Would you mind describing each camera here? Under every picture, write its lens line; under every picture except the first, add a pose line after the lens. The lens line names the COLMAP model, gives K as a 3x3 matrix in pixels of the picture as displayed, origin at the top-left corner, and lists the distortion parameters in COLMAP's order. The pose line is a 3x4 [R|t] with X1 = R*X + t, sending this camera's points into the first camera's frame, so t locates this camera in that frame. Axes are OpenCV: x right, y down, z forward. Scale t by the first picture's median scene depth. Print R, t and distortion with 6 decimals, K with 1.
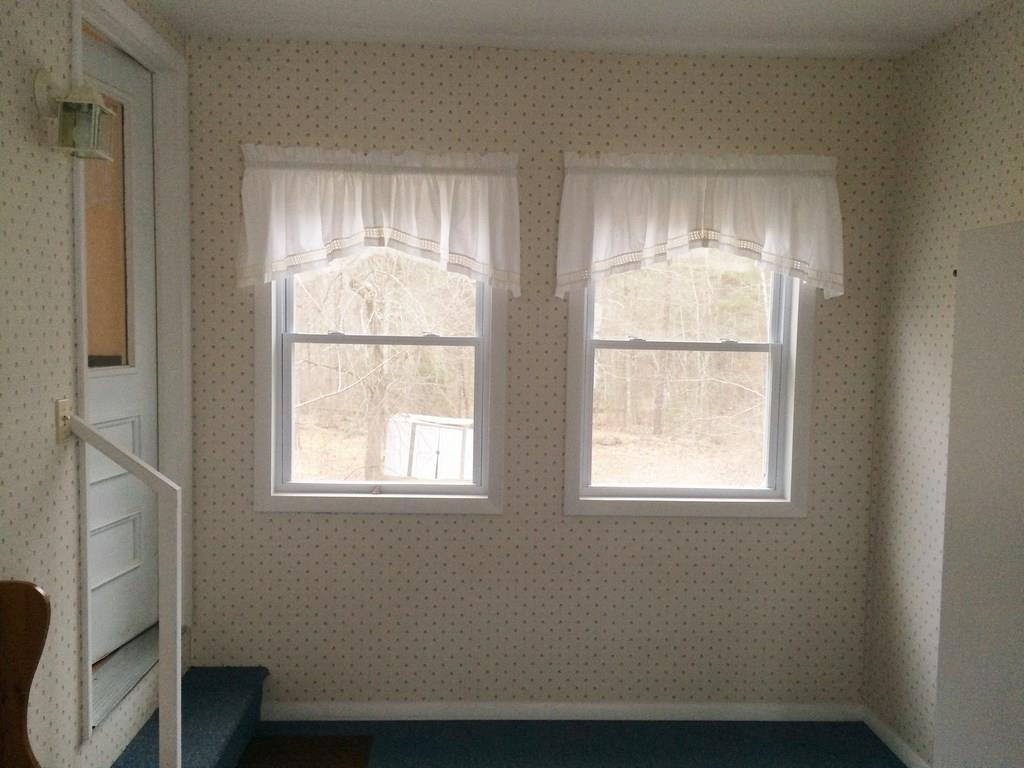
lens RADIAL K [[877.1, 0, 512.6], [0, 877.1, 332.6], [0, 0, 1]] dist [0.011394, 0.004667]
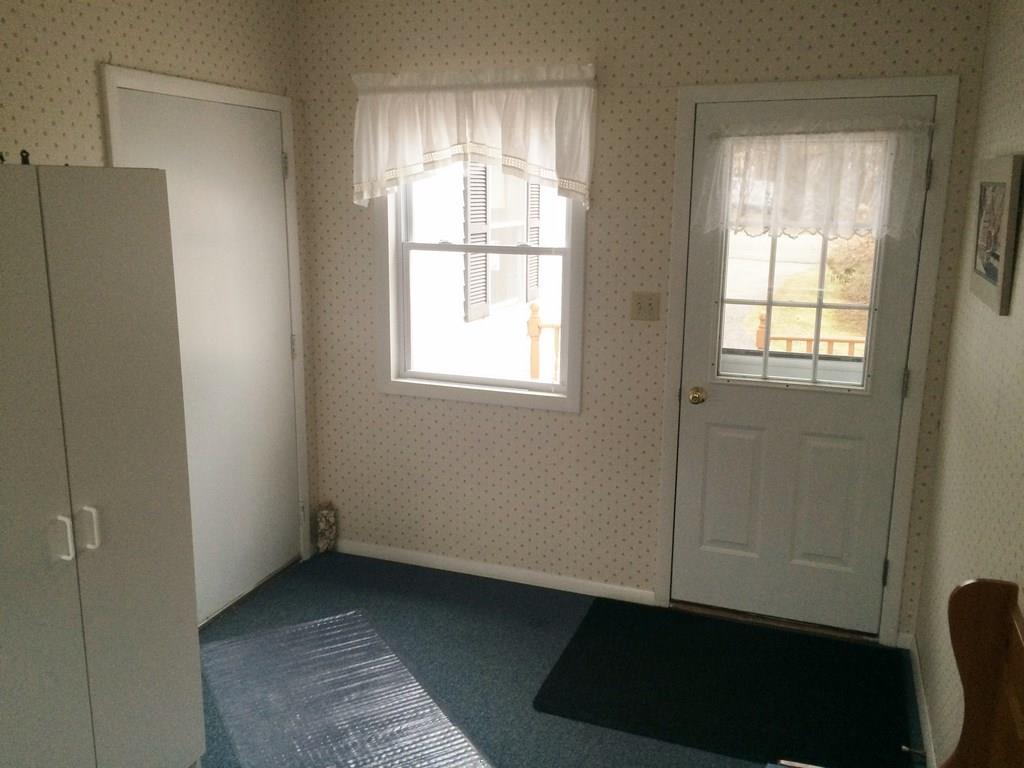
lens RADIAL K [[862.5, 0, 512.0], [0, 862.5, 384.0], [0, 0, 1]] dist [0.005865, 0.005383]
pose [[0.919264, 0.070898, -0.387205, 0.332562], [-0.009940, 0.987514, 0.157217, 0.006030], [0.393517, -0.140675, 0.908491, 0.007786]]
